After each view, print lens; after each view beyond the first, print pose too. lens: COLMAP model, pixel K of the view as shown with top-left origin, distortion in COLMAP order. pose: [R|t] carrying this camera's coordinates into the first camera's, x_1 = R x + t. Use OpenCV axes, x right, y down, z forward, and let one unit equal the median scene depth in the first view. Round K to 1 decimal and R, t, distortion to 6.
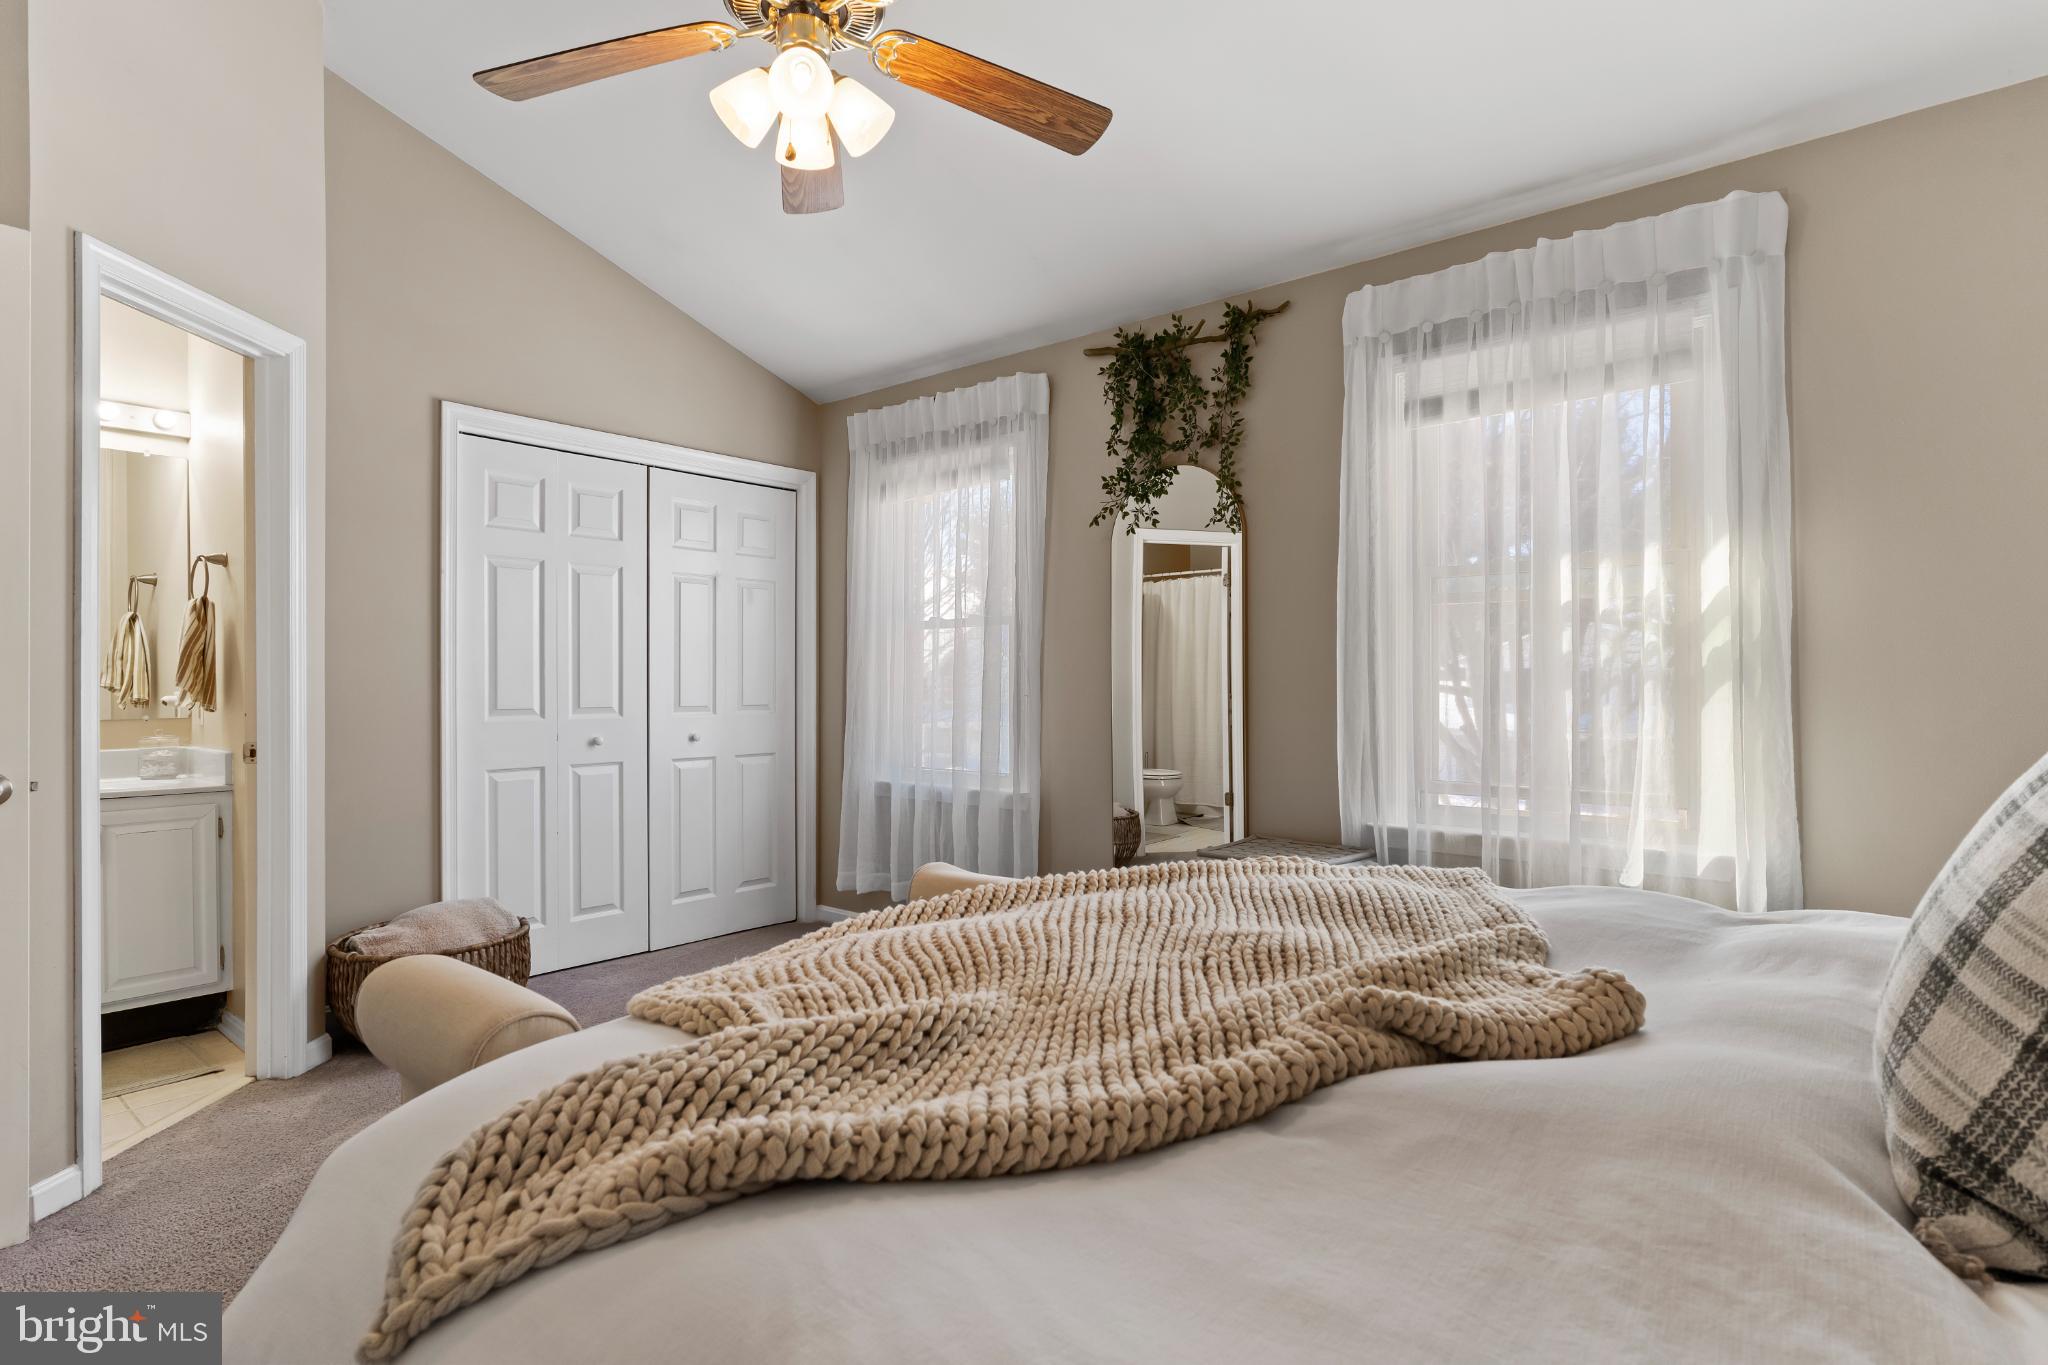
lens RADIAL K [[1054.4, 0, 1026.8], [0, 1054.4, 662.0], [0, 0, 1]] dist [-0.008839, 0.001977]
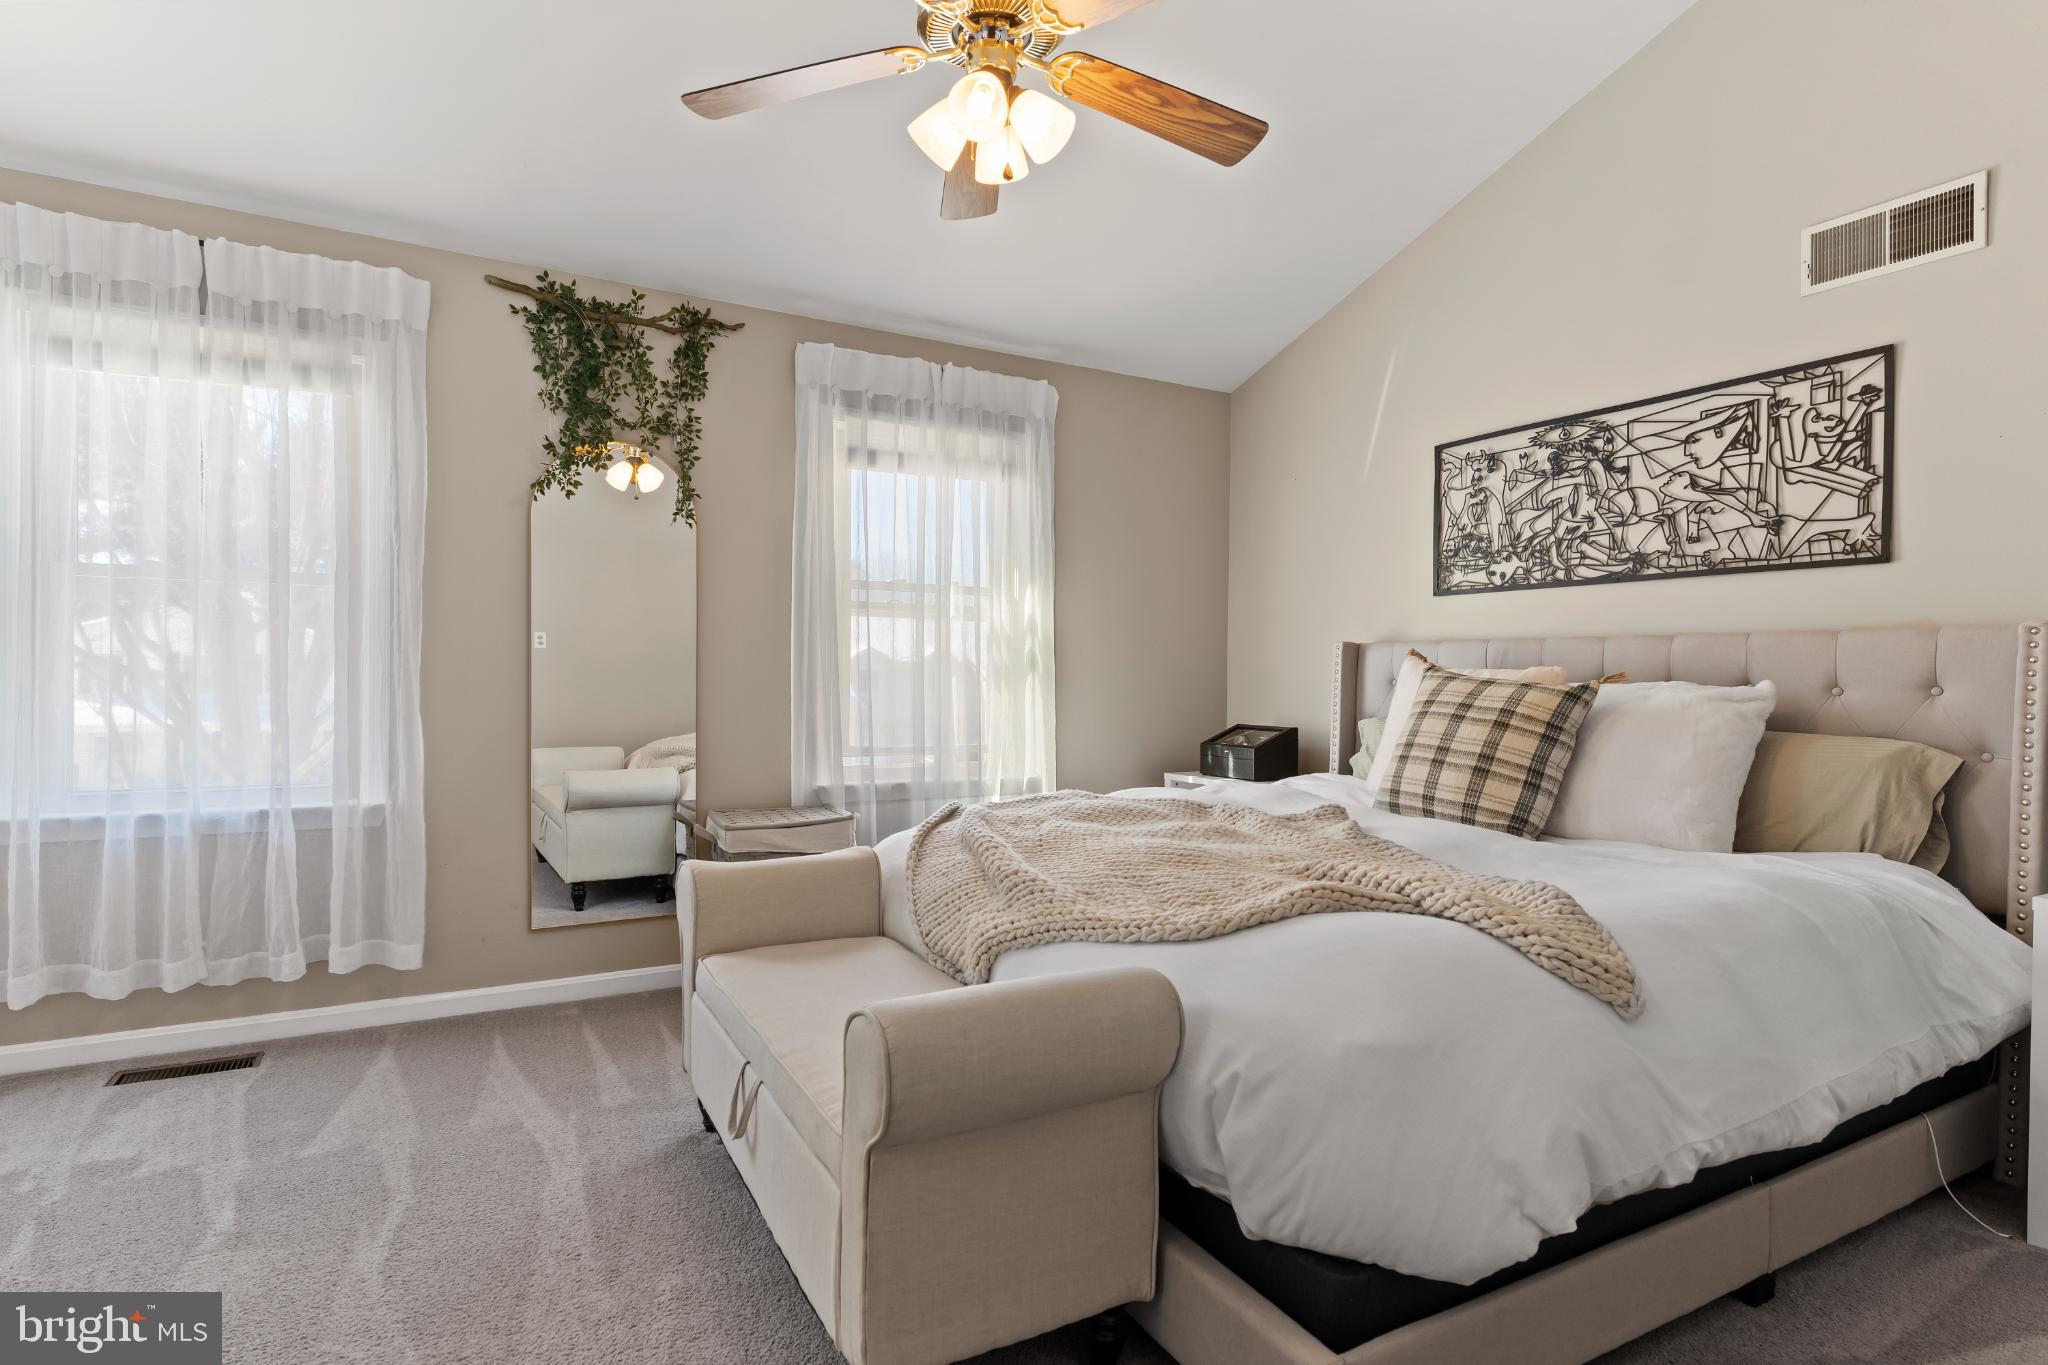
lens RADIAL K [[1054.4, 0, 1026.8], [0, 1054.4, 662.0], [0, 0, 1]] dist [-0.008839, 0.001977]
pose [[0.345242, 0.023463, 0.938220, -0.657976], [-0.030279, 0.999446, -0.013852, 0.018130], [-0.938025, -0.023626, 0.345761, 0.319966]]
